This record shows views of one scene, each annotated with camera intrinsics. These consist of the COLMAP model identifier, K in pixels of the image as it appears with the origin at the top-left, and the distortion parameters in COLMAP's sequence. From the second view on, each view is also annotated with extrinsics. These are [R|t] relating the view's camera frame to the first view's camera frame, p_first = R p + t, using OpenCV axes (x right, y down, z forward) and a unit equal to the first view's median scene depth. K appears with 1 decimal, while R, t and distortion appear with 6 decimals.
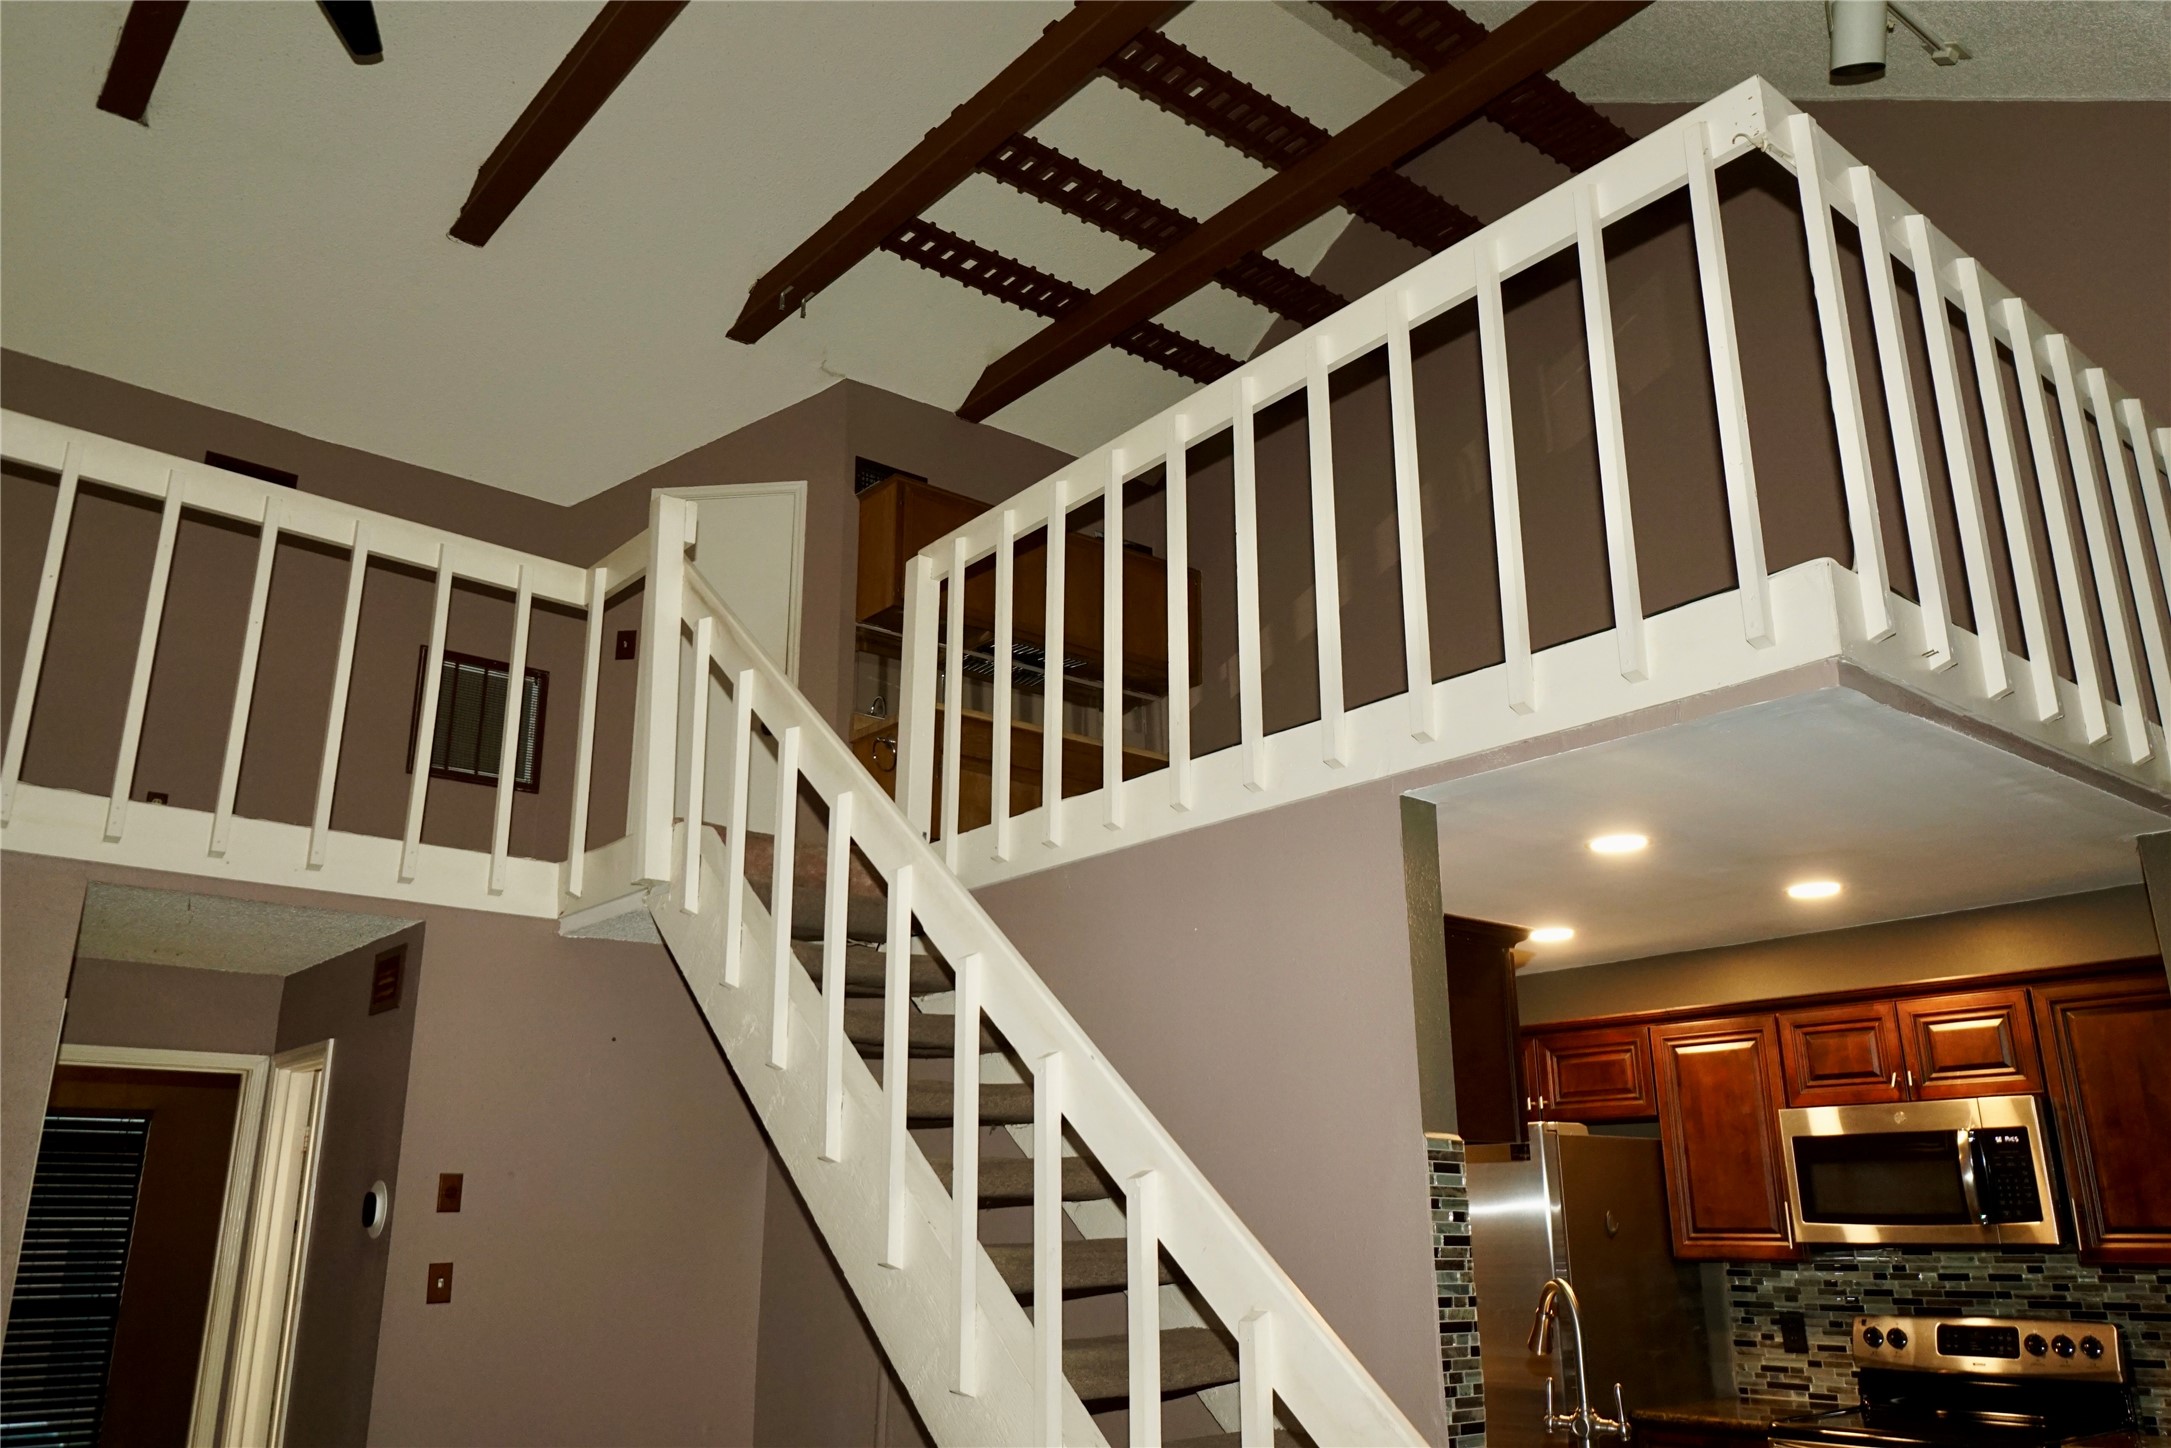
lens RADIAL K [[1606.6, 0, 1090.8], [0, 1606.6, 728.9], [0, 0, 1]] dist [-0.005144, 0.001964]
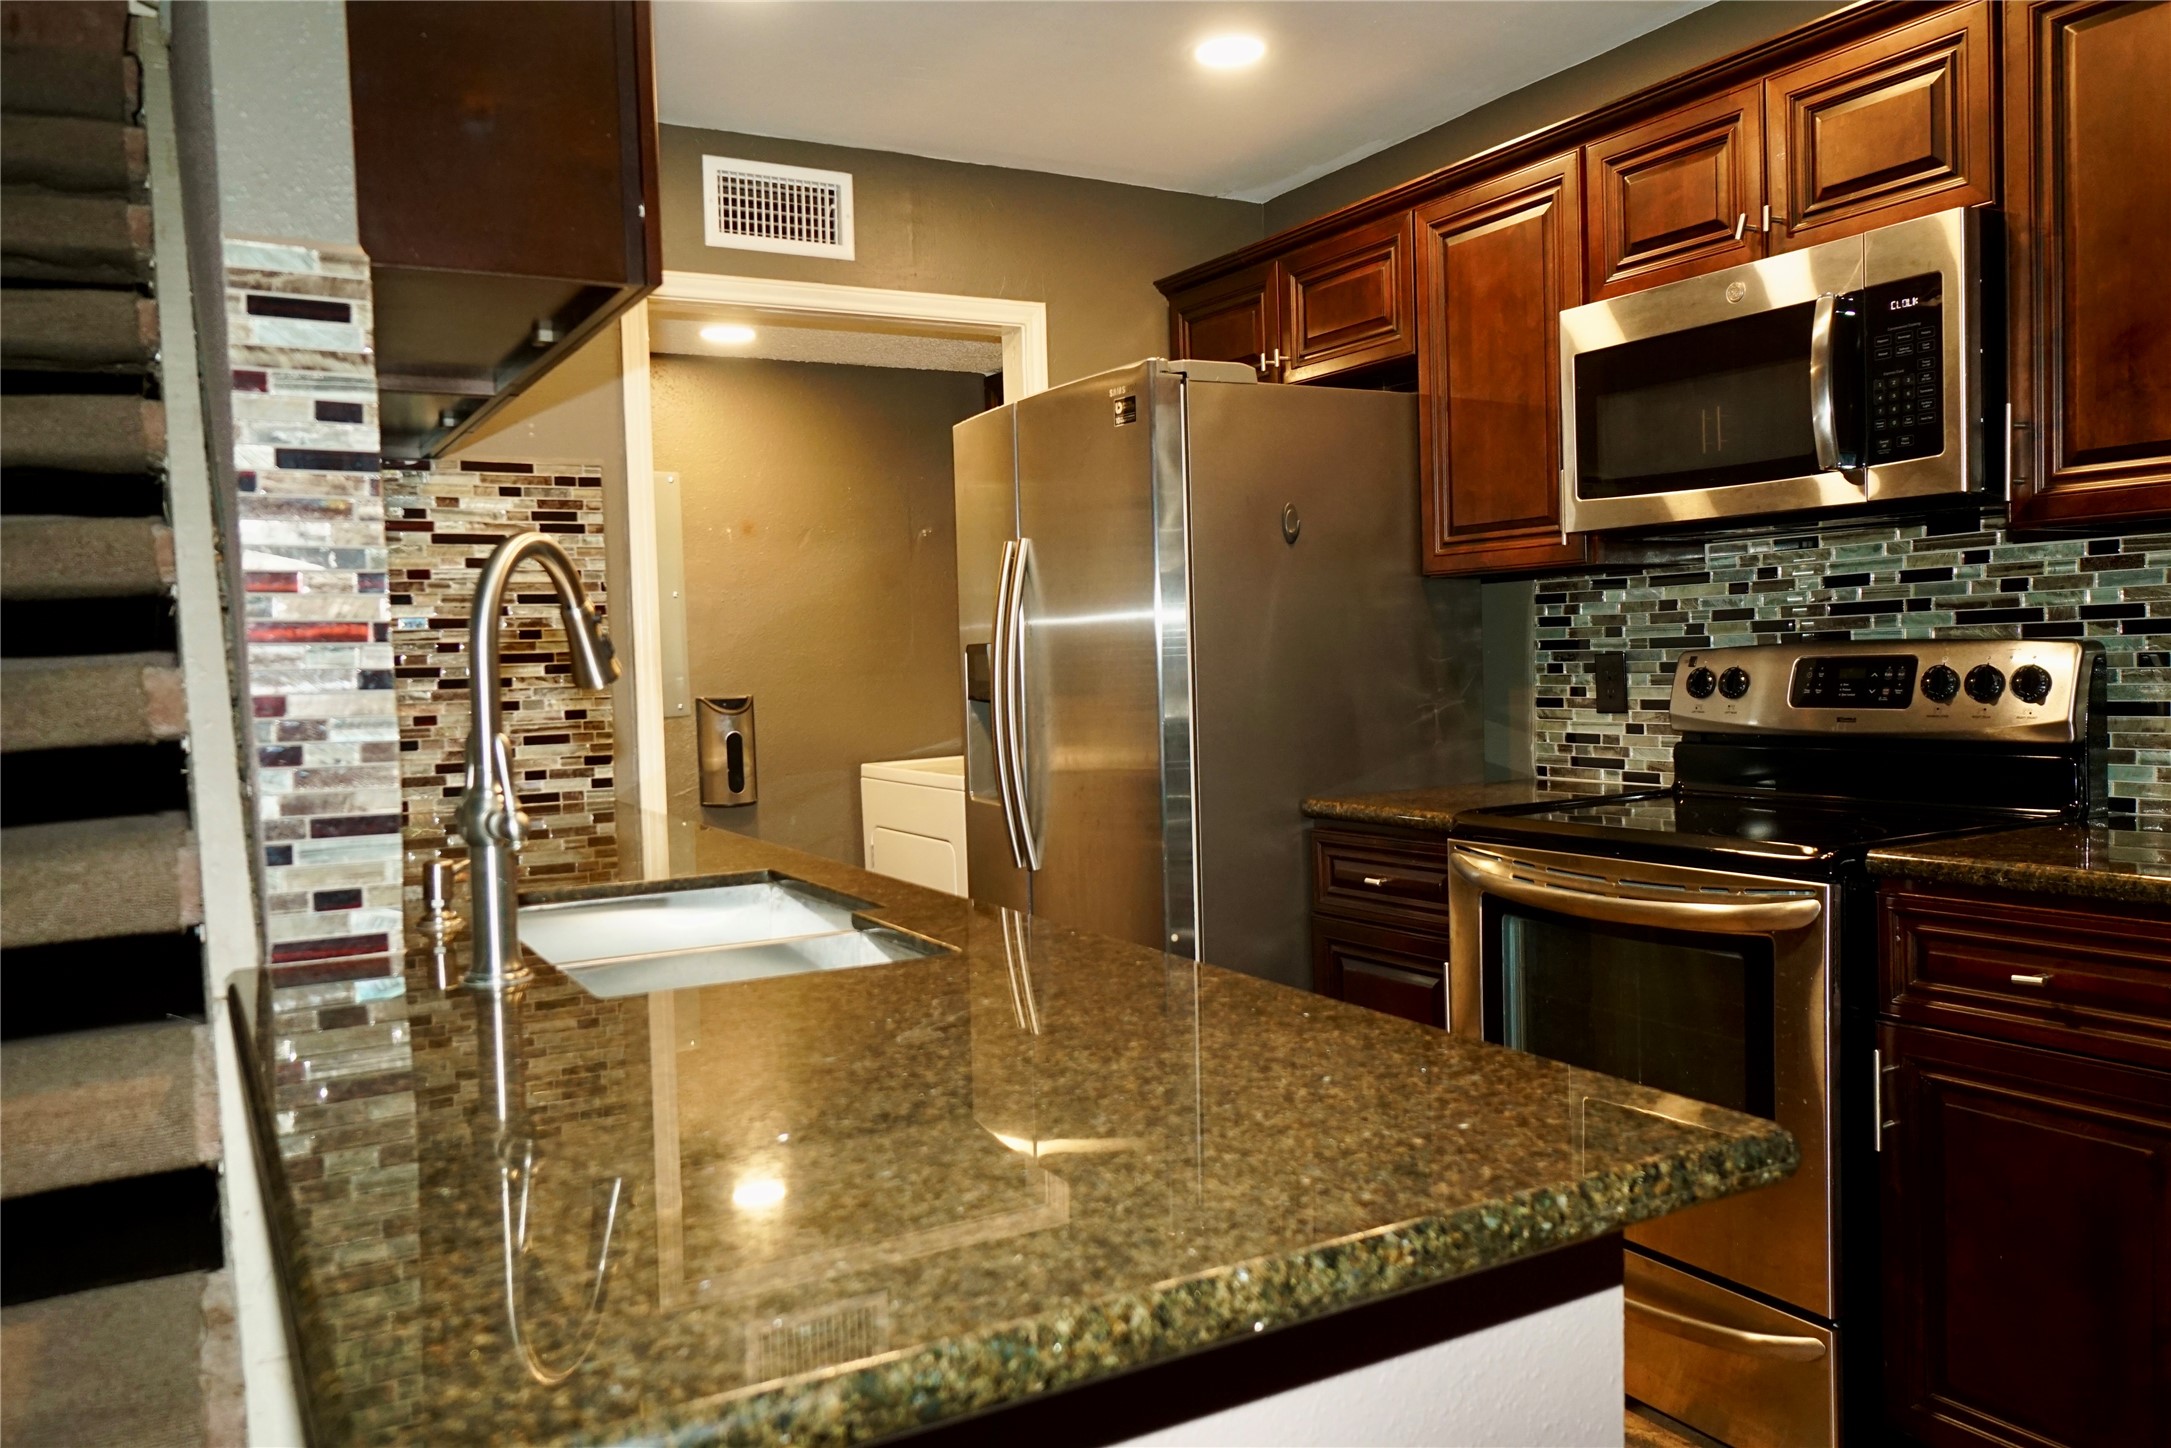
lens RADIAL K [[1606.6, 0, 1090.4], [0, 1606.6, 721.7], [0, 0, 1]] dist [-0.005144, 0.001964]
pose [[0.983886, -0.018710, -0.177814, 0.355399], [0.077583, 0.940679, 0.330309, 0.169272], [0.161086, -0.338782, 0.926972, 0.383778]]
